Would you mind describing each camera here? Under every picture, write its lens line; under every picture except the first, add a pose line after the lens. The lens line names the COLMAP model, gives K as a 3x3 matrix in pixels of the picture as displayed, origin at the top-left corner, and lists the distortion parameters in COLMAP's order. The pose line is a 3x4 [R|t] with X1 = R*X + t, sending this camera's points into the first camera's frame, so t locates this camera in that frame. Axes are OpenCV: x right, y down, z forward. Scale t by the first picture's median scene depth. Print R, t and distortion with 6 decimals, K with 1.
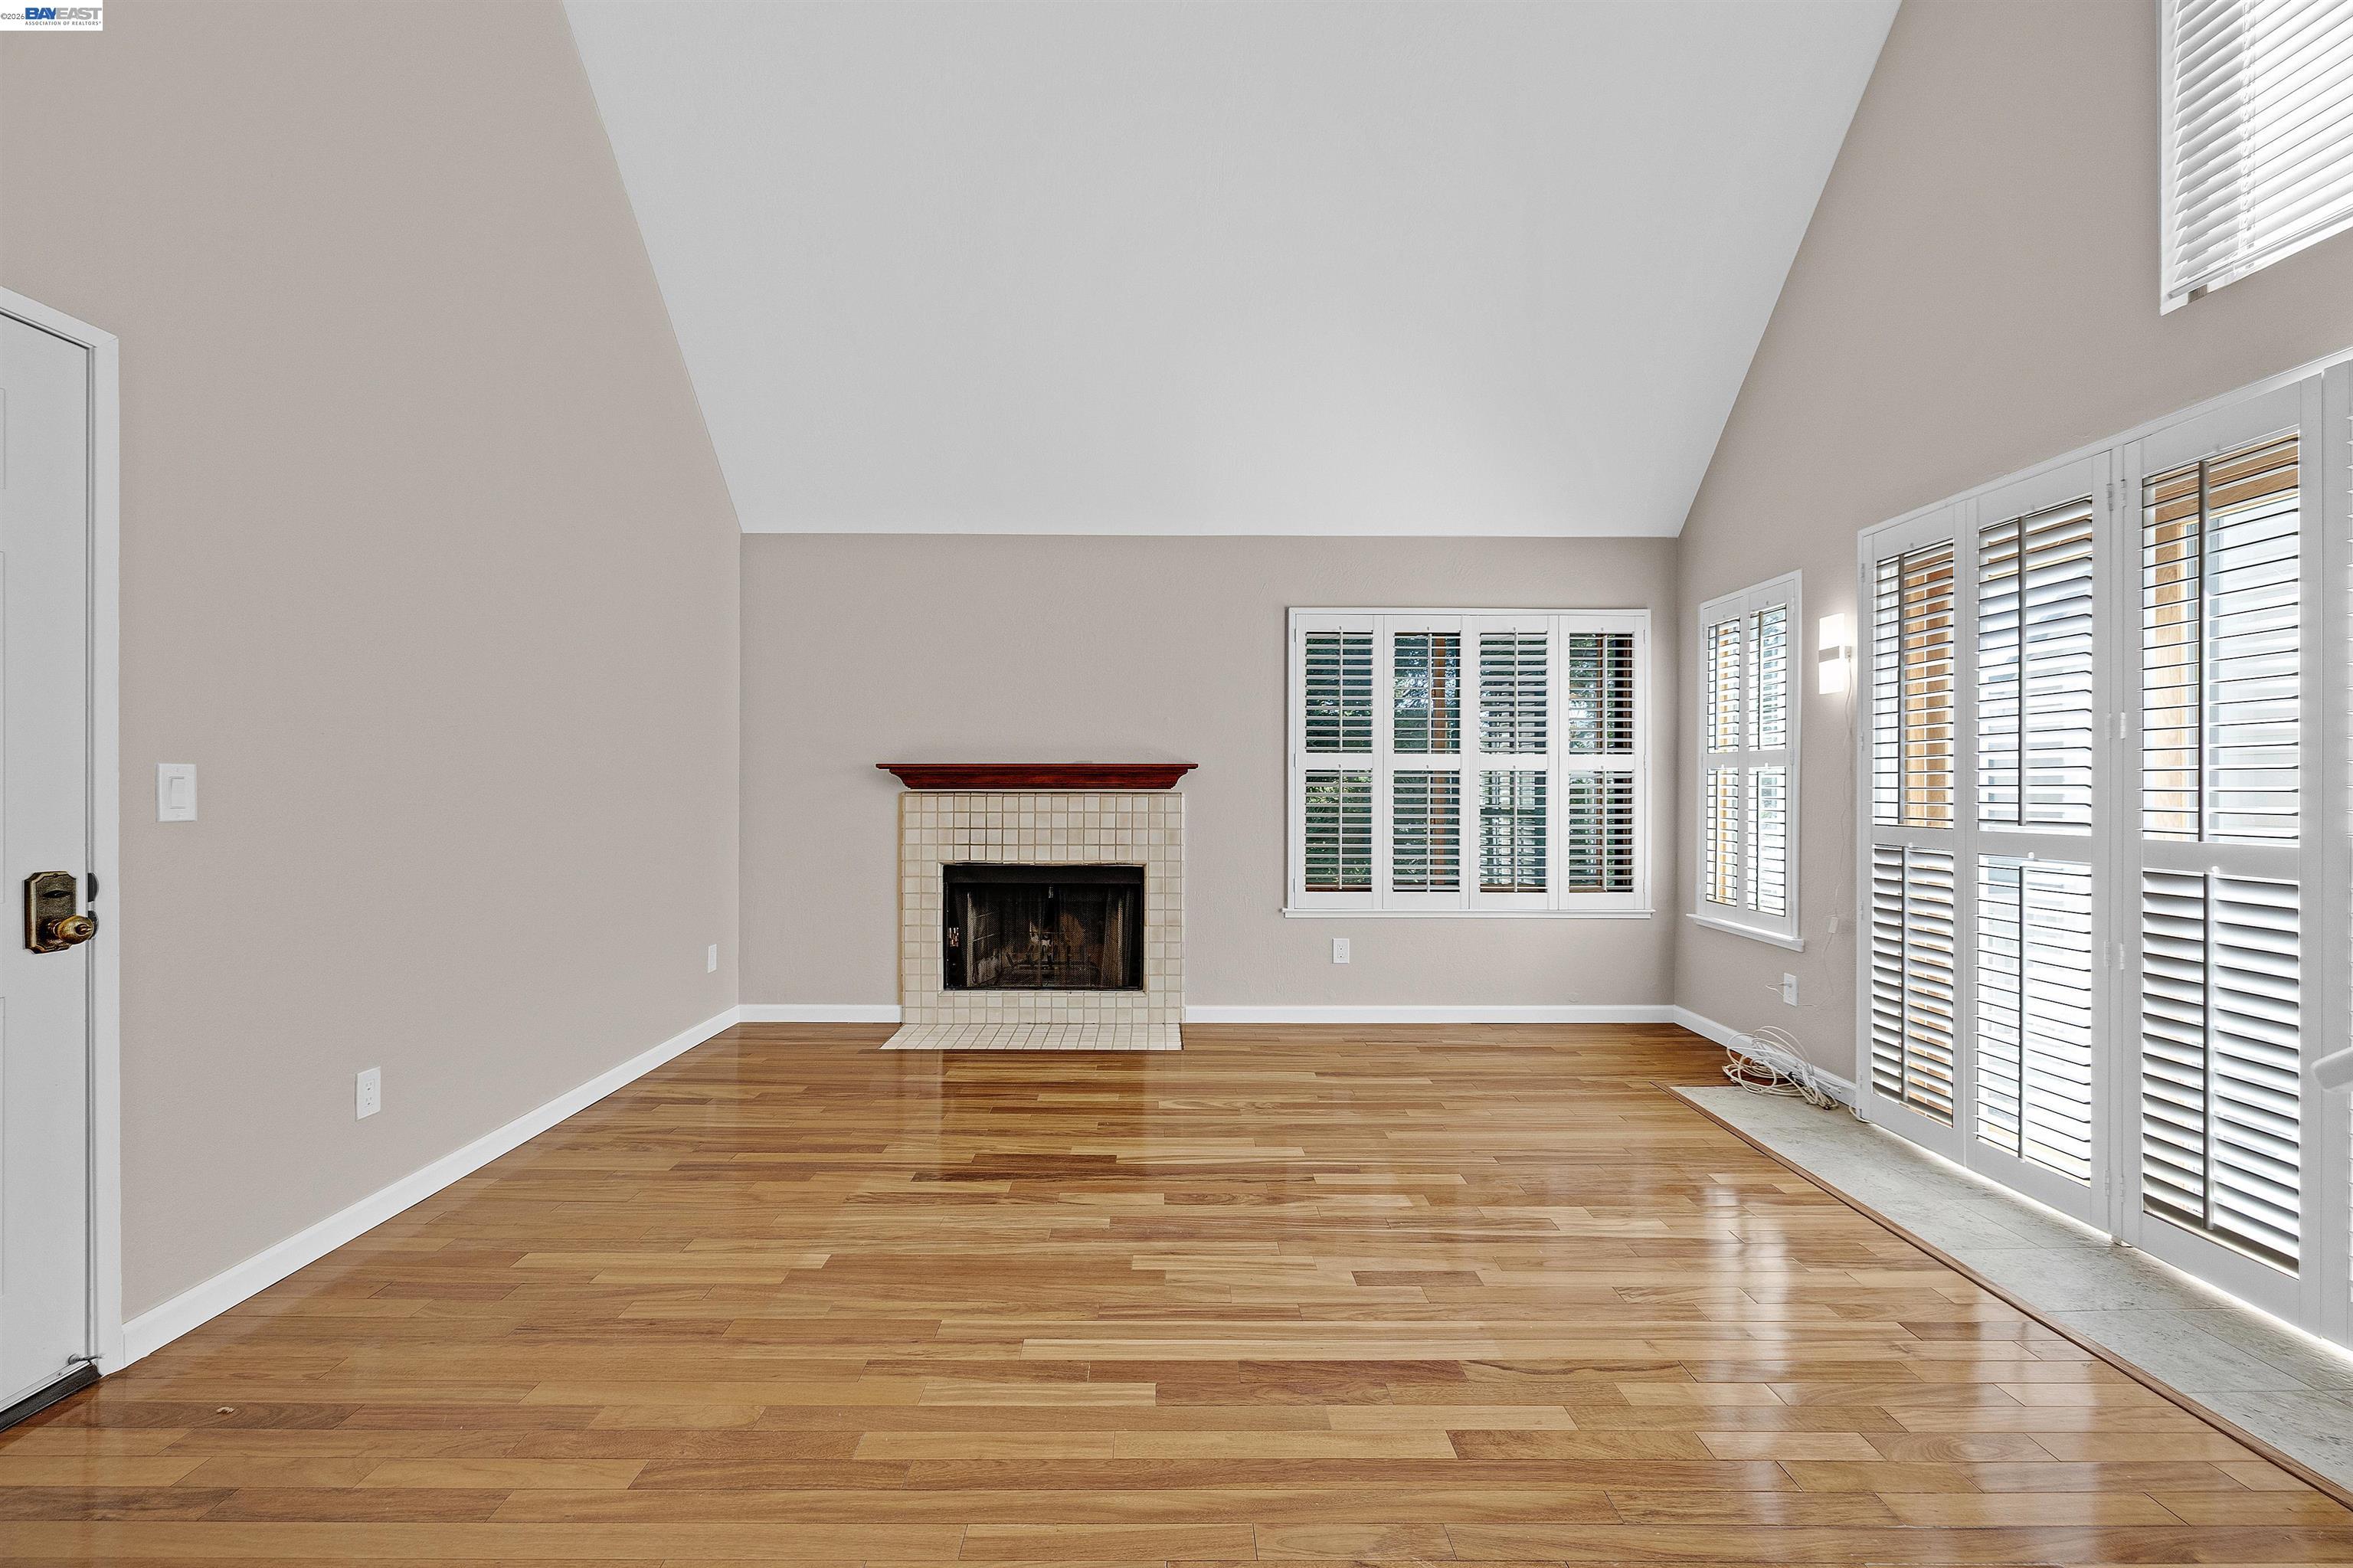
lens RADIAL K [[987.1, 0, 1168.0], [0, 987.1, 789.3], [0, 0, 1]] dist [0.000516, 0.000073]
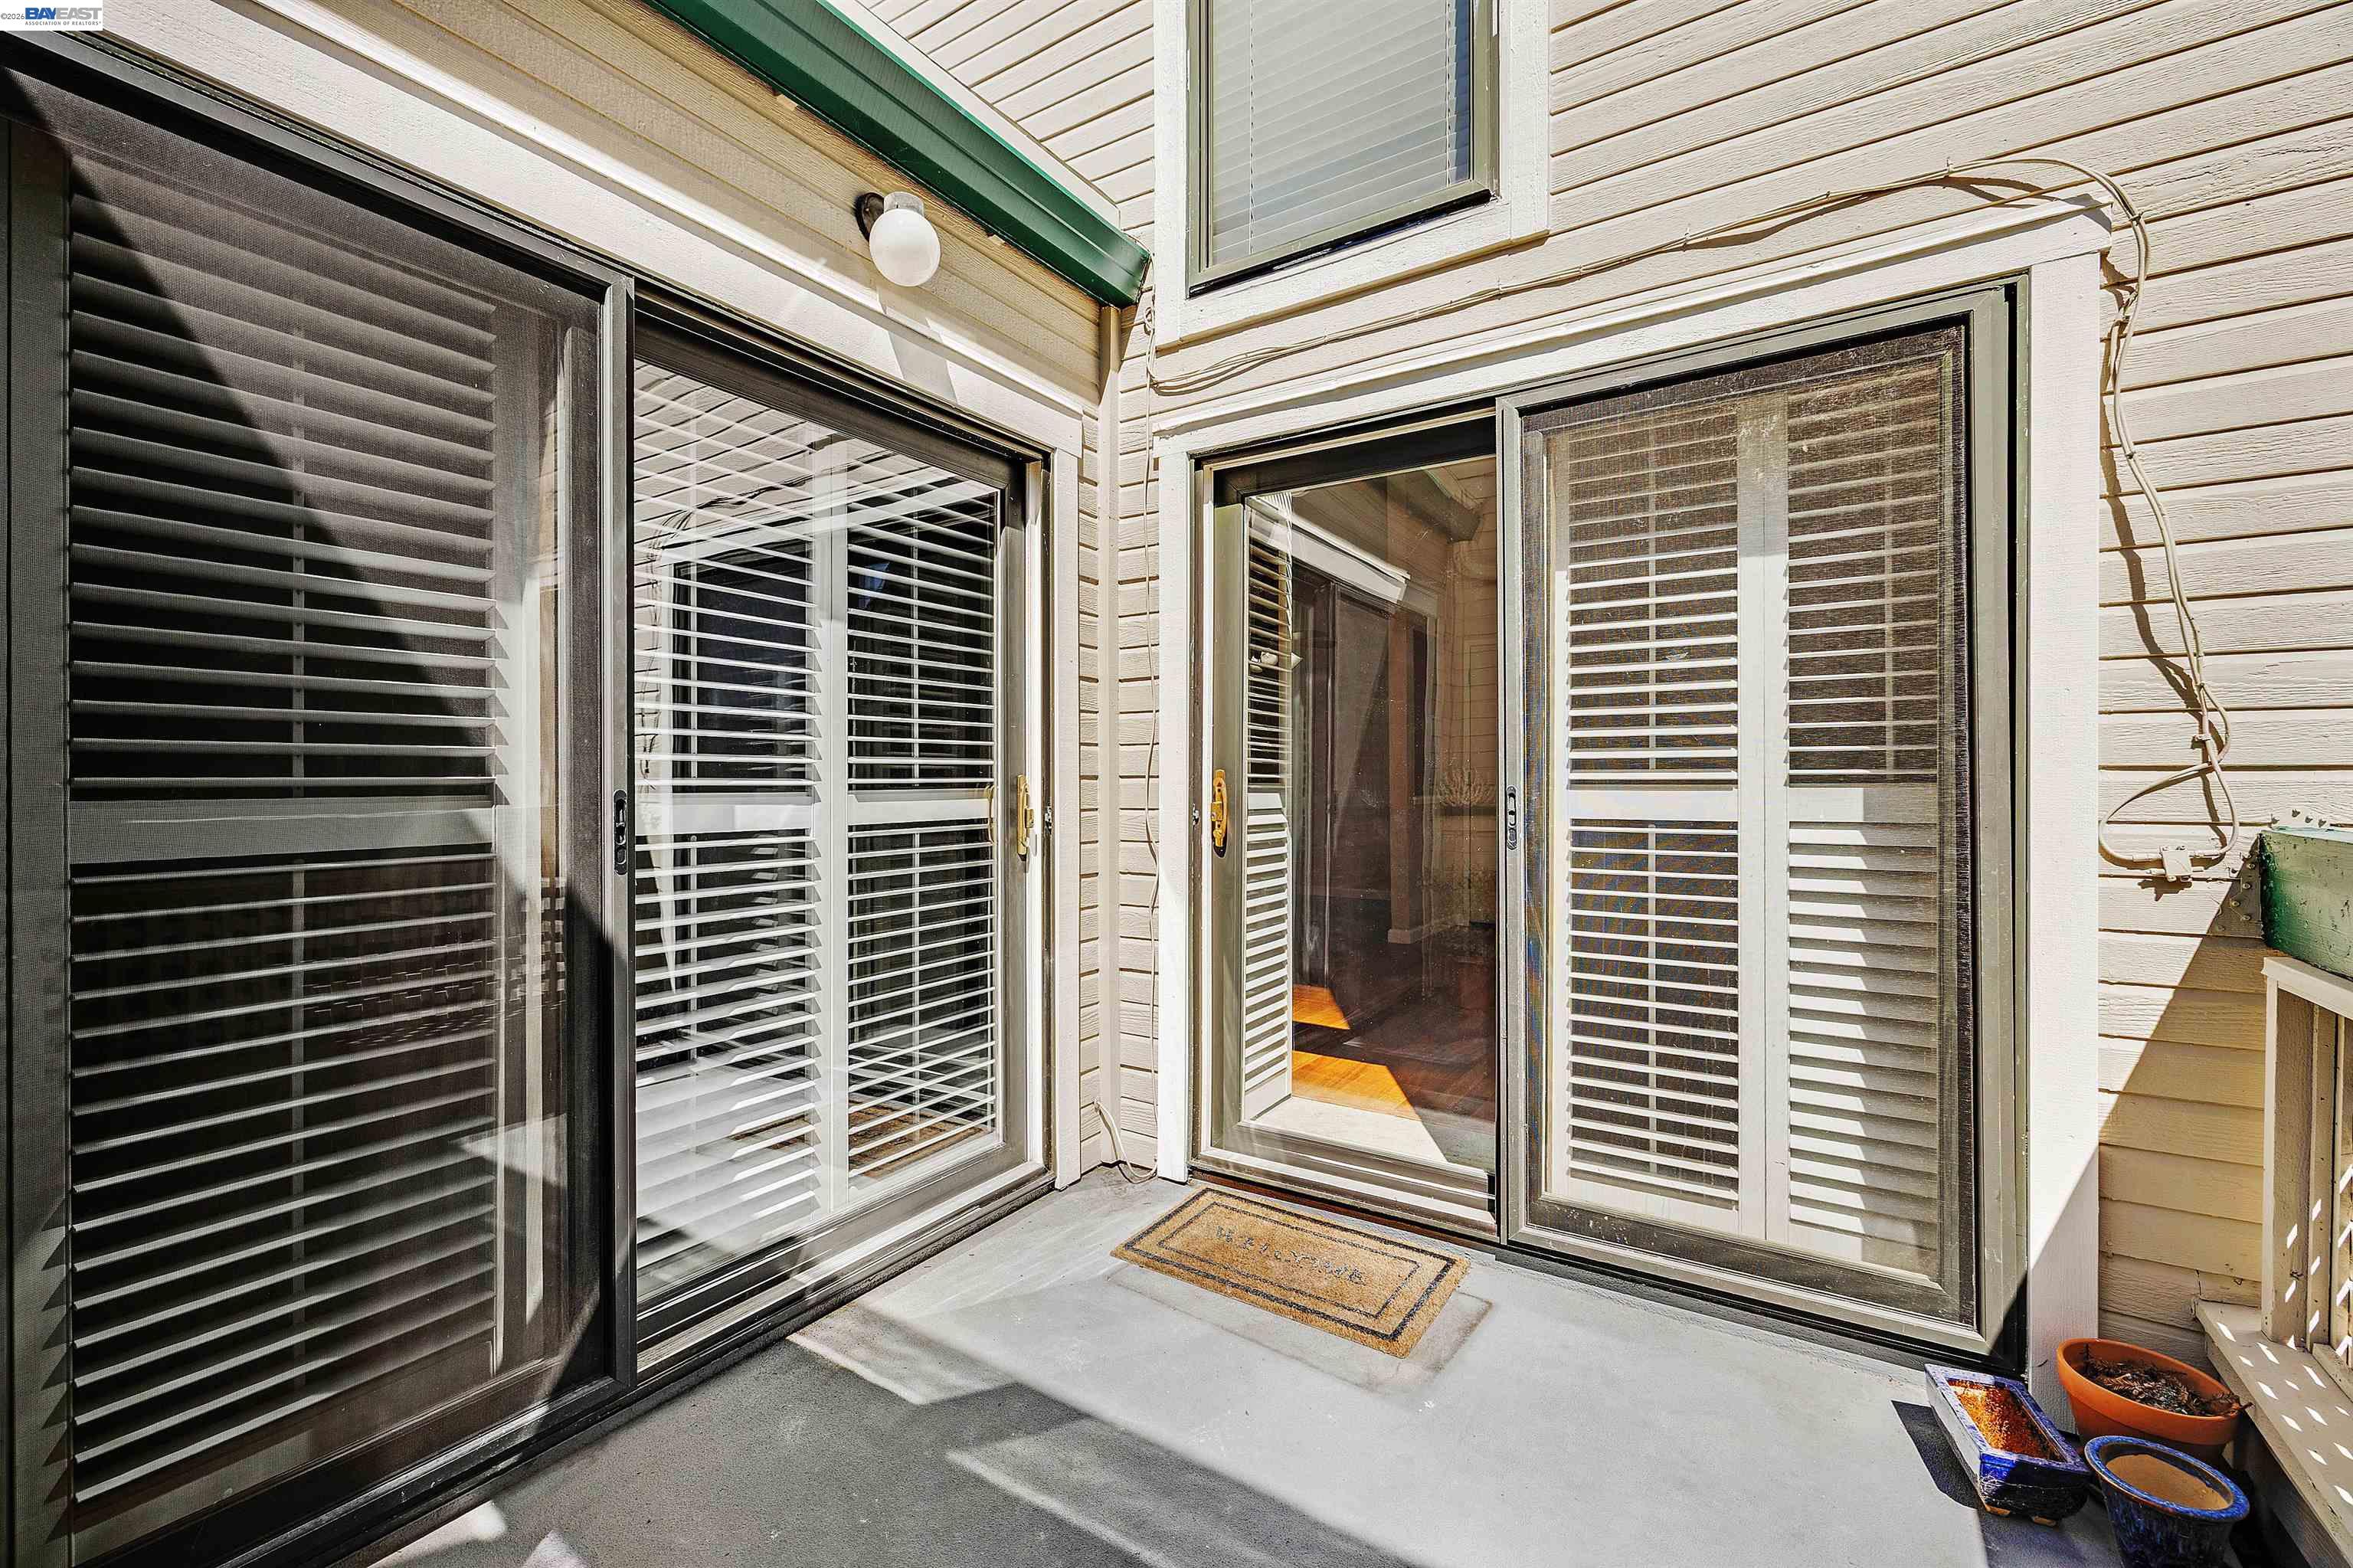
lens RADIAL K [[987.1, 0, 1168.0], [0, 987.1, 789.3], [0, 0, 1]] dist [0.000516, 0.000073]
pose [[-0.832017, -0.004640, 0.554731, -0.159485], [0.000437, 0.999959, 0.009018, -0.042529], [-0.554750, 0.007746, -0.831981, 1.301466]]
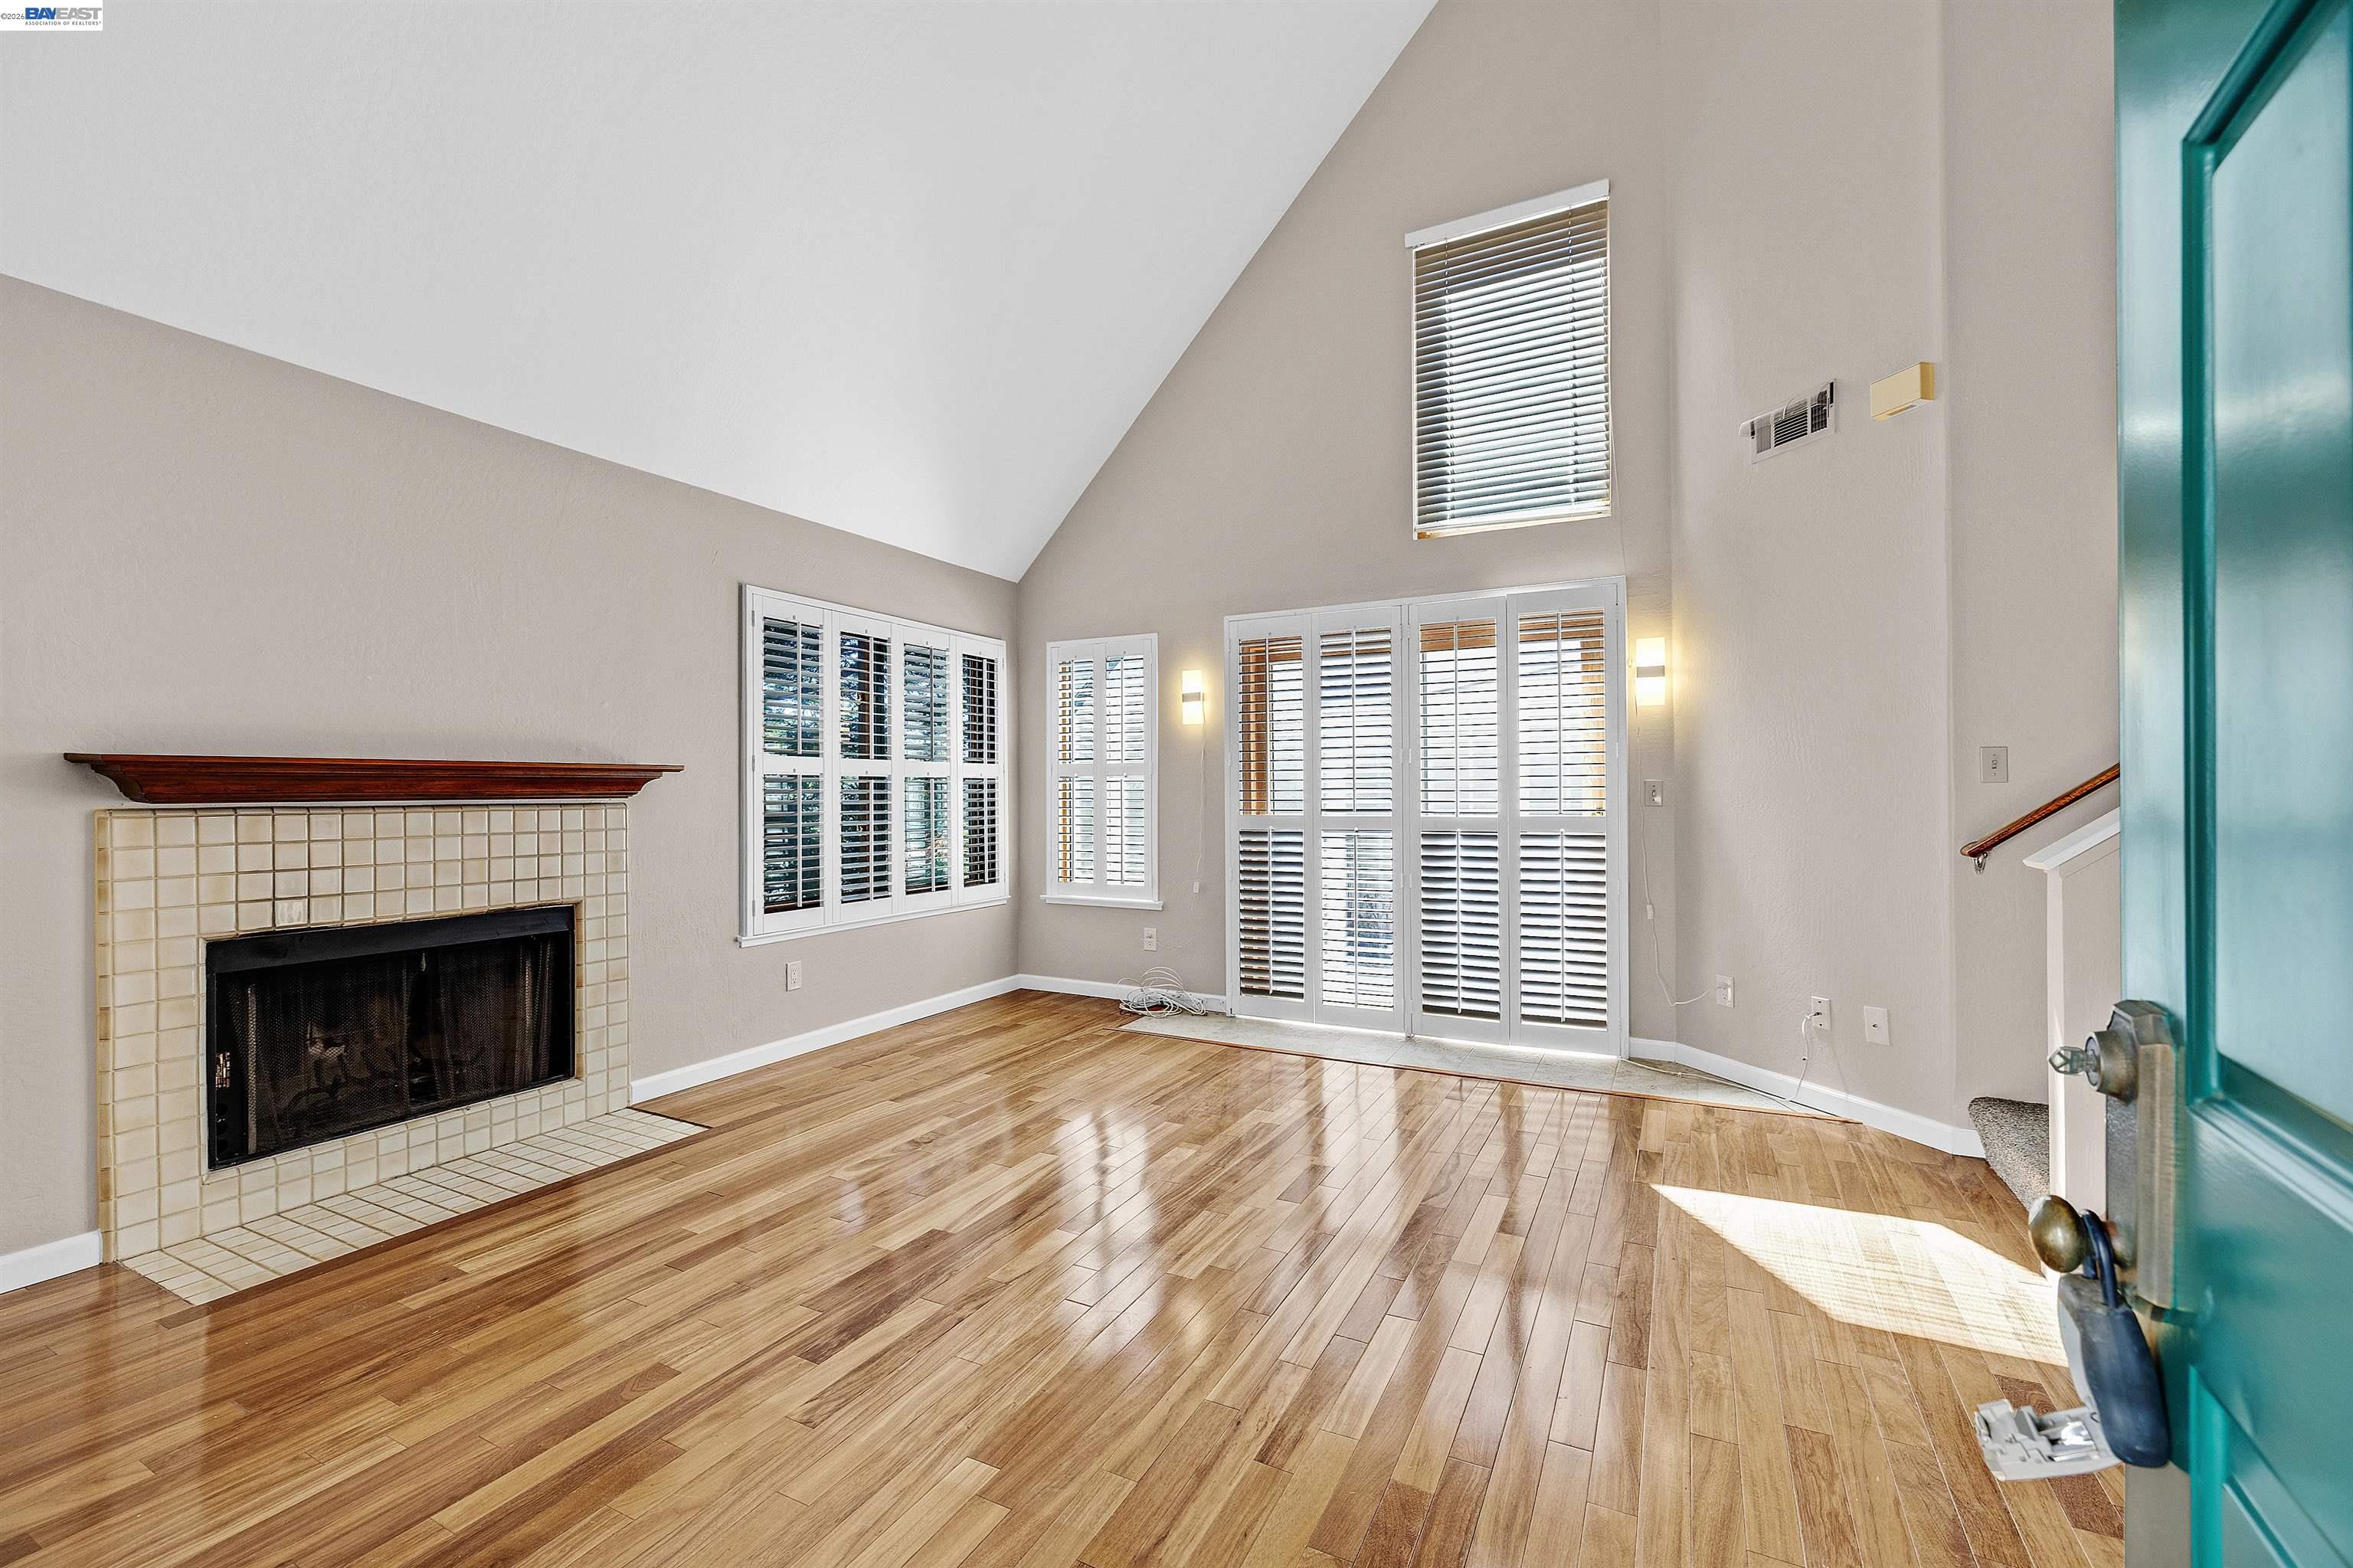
lens RADIAL K [[979.5, 0, 1176.5], [0, 979.5, 784.0], [0, 0, 1]] dist [-0.001303, -0.000276]
pose [[0.472527, 0.001049, 0.881316, -0.484535], [0.009711, 0.999932, -0.006396, -0.002234], [-0.881263, 0.011581, 0.472485, 0.290740]]
